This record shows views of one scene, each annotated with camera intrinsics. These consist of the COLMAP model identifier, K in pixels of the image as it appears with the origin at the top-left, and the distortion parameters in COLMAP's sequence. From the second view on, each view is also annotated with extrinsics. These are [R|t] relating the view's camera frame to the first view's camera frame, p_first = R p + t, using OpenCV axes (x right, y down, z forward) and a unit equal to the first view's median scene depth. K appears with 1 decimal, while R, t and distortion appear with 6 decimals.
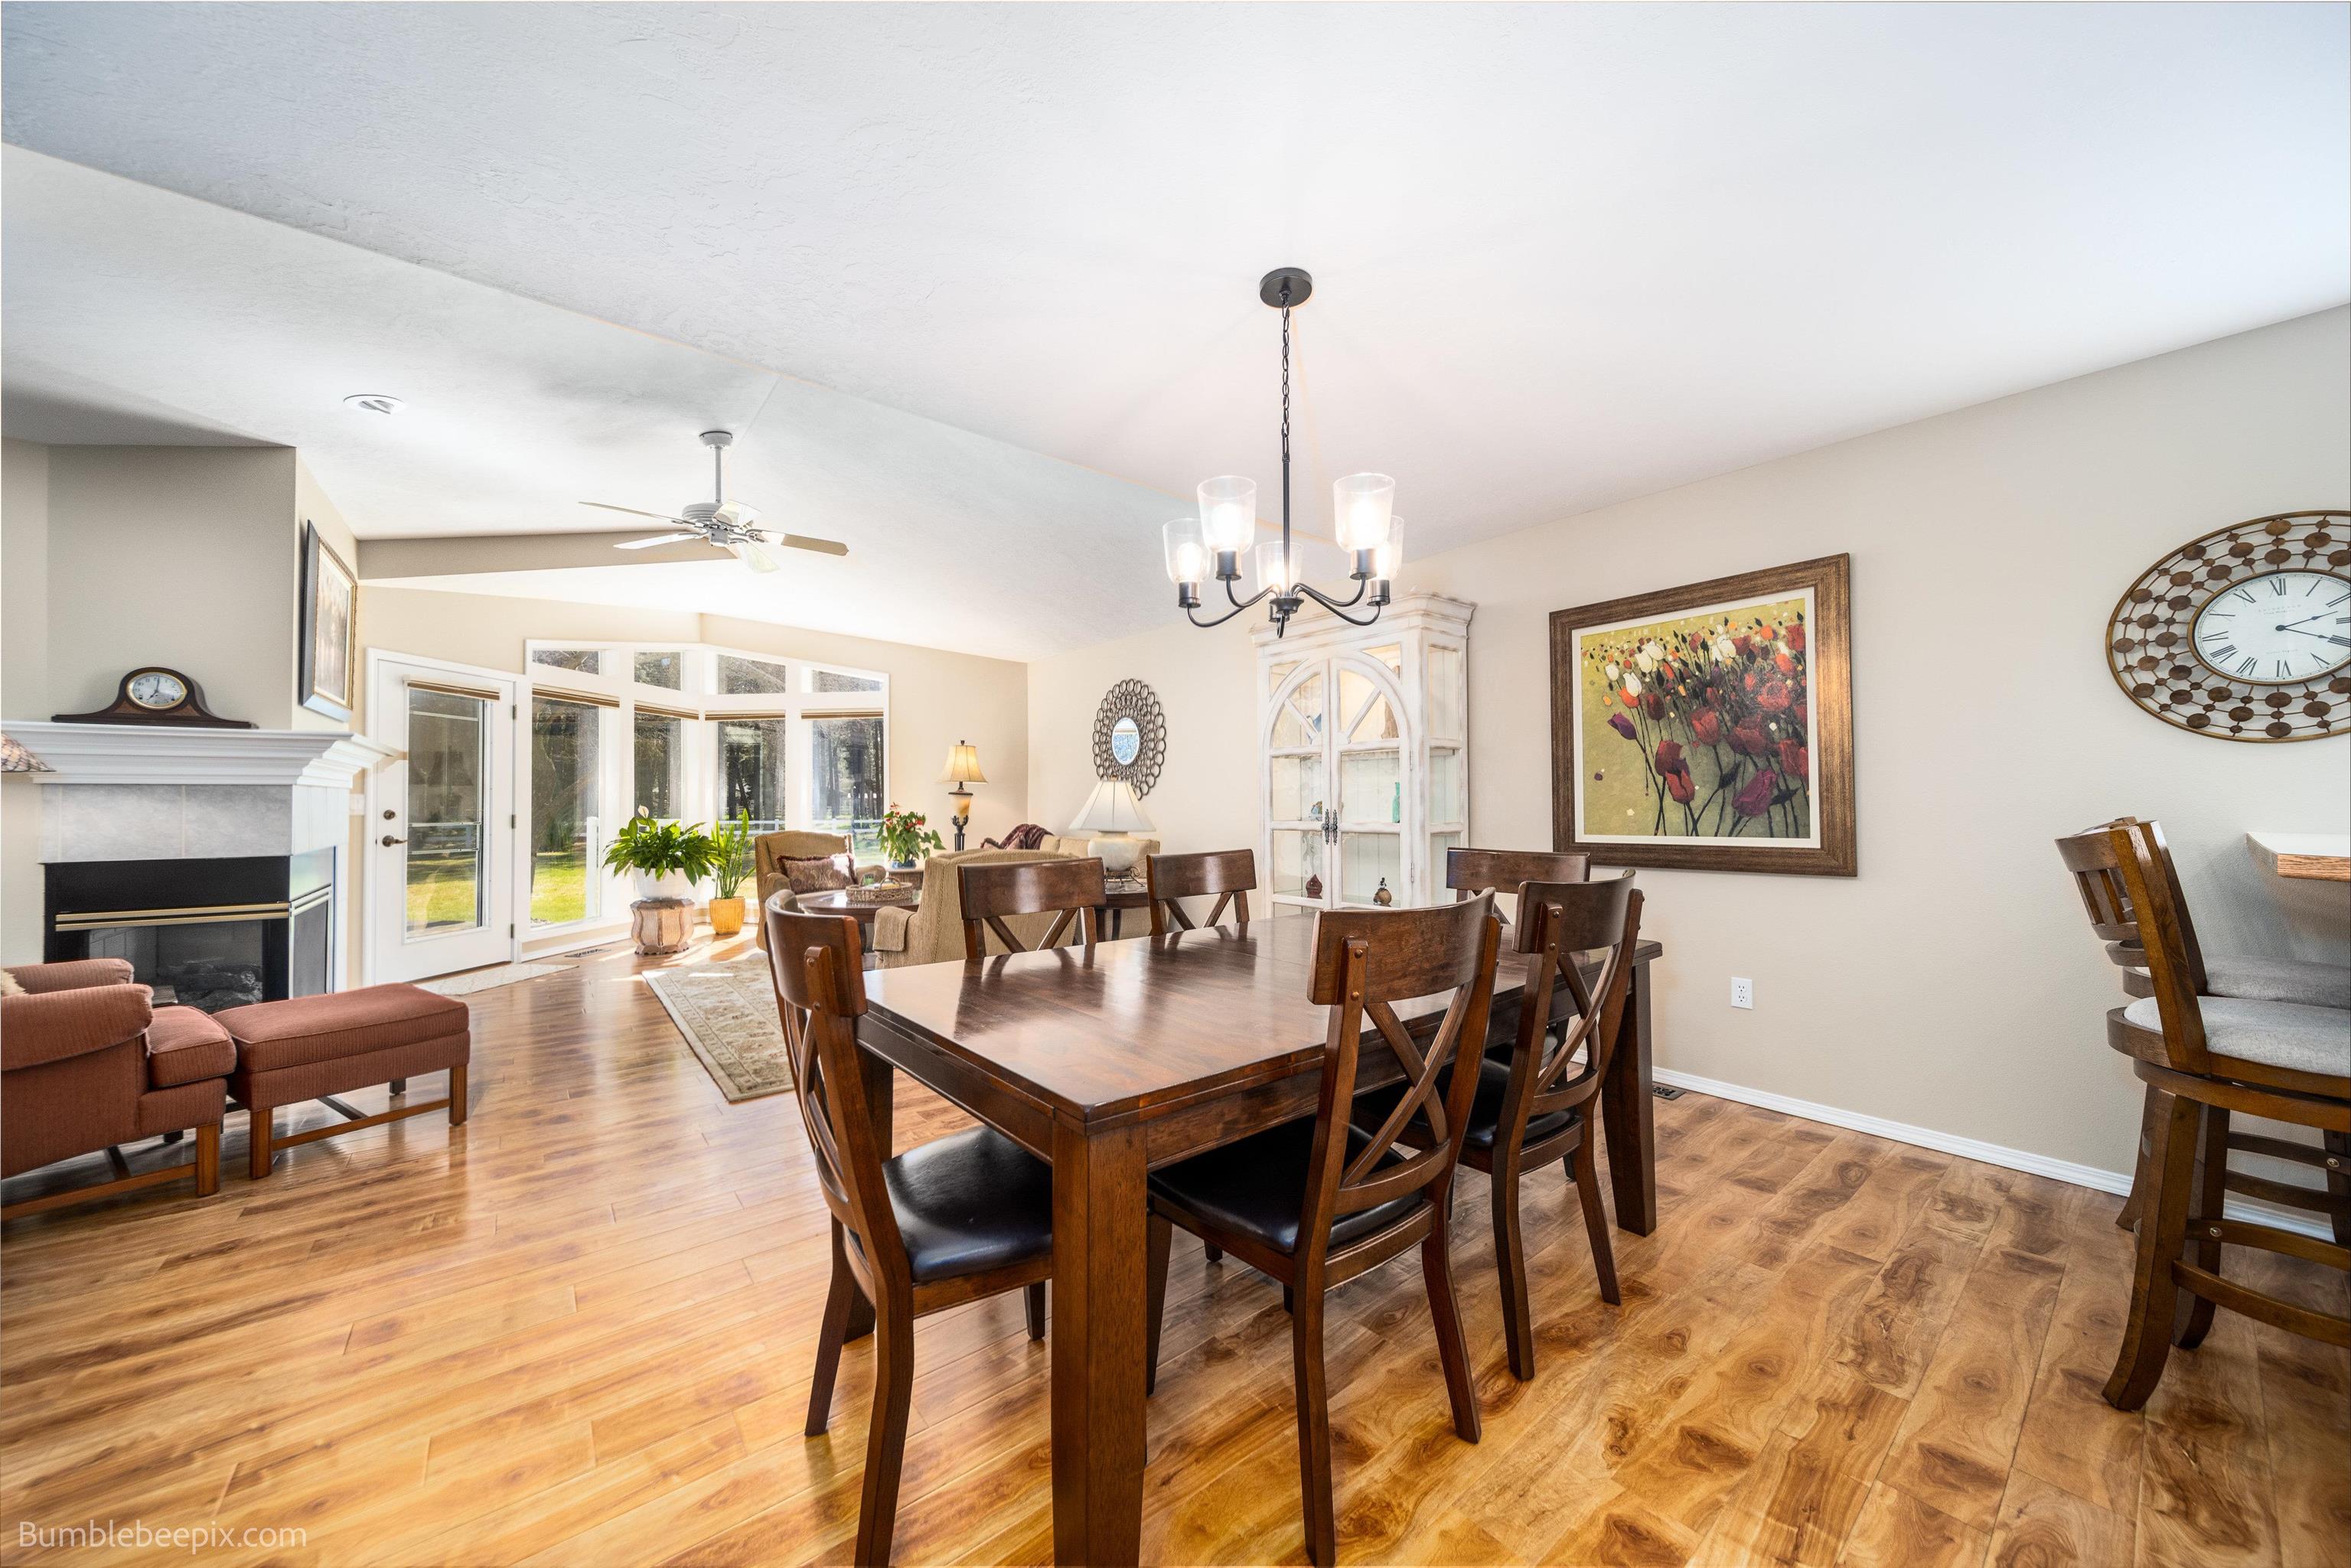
lens RADIAL K [[817.8, 0, 1198.4], [0, 817.8, 787.9], [0, 0, 1]] dist [-0.000920, -0.000026]
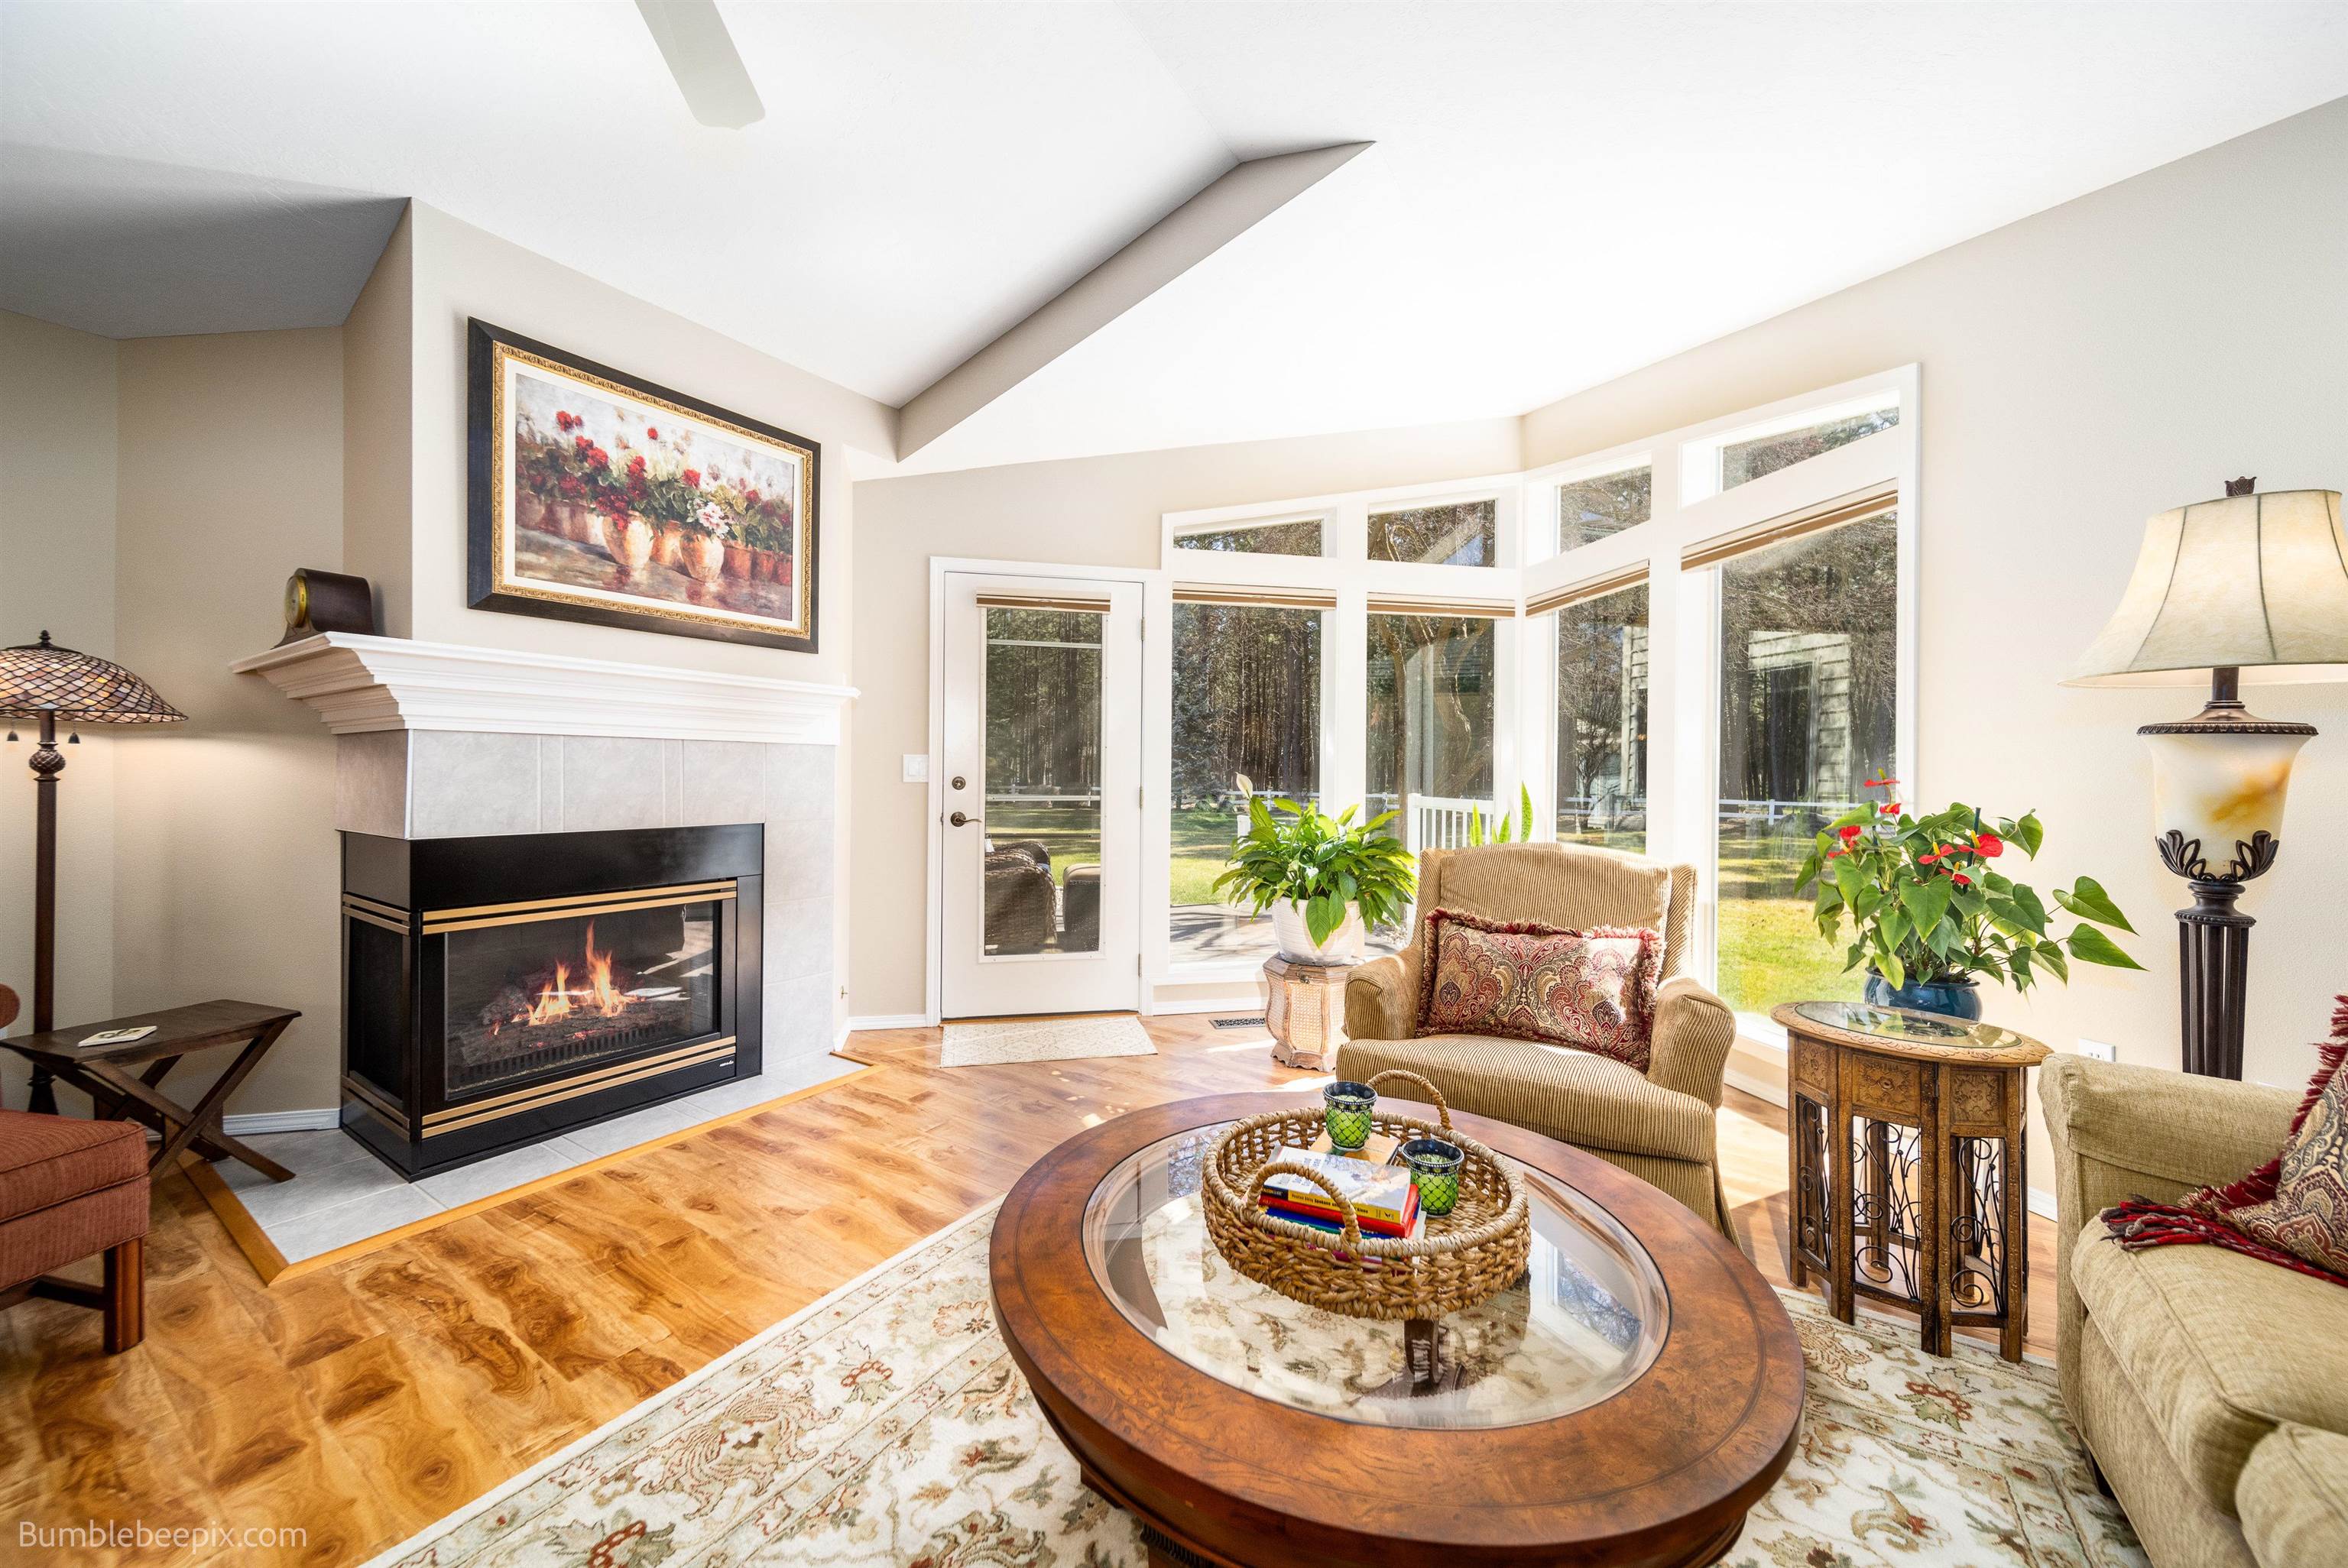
lens RADIAL K [[862.0, 0, 1127.6], [0, 862.0, 777.0], [0, 0, 1]] dist [0.003538, 0.000002]
pose [[0.258951, 0.006709, -0.965867, -0.168563], [0.009153, 0.999914, 0.009400, 0.017693], [0.965847, -0.011275, 0.258867, 0.766510]]
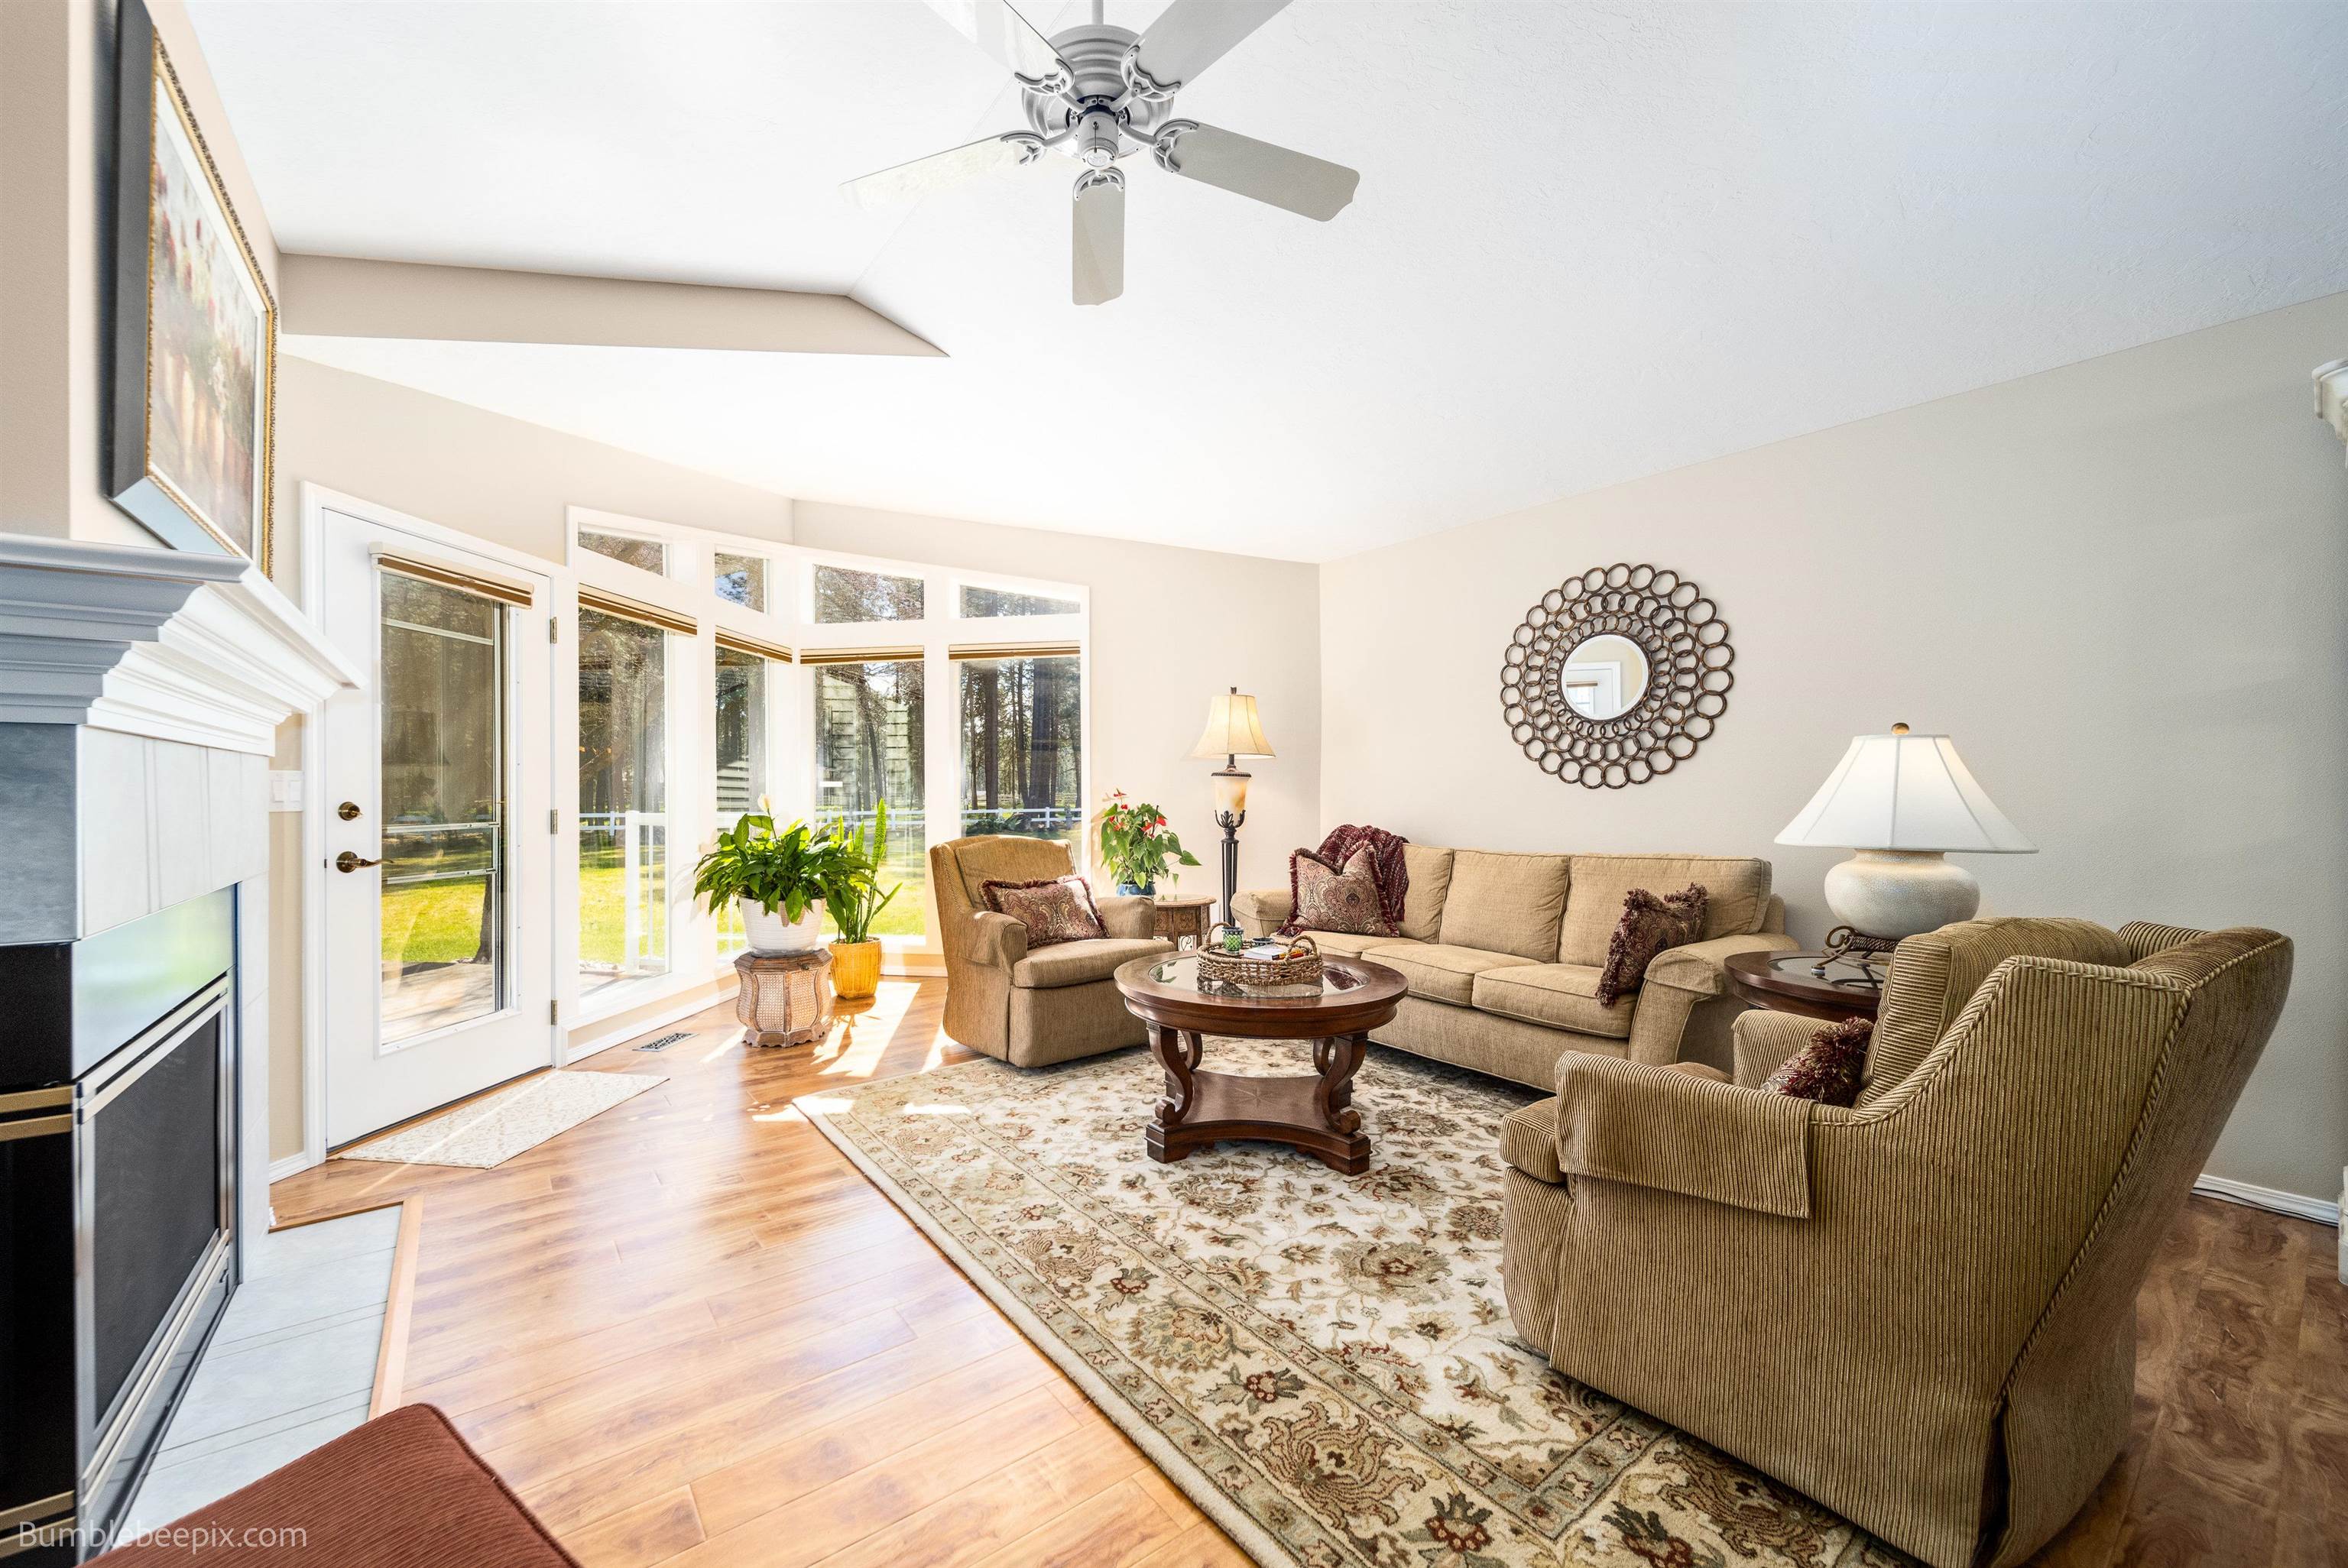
lens RADIAL K [[908.1, 0, 1132.2], [0, 908.1, 793.1], [0, 0, 1]] dist [0.001006, 0.000266]
pose [[0.997885, 0.000713, -0.065001, -0.369385], [0.000531, 0.999817, 0.019116, 0.009074], [0.065002, -0.019110, 0.997702, 0.369951]]
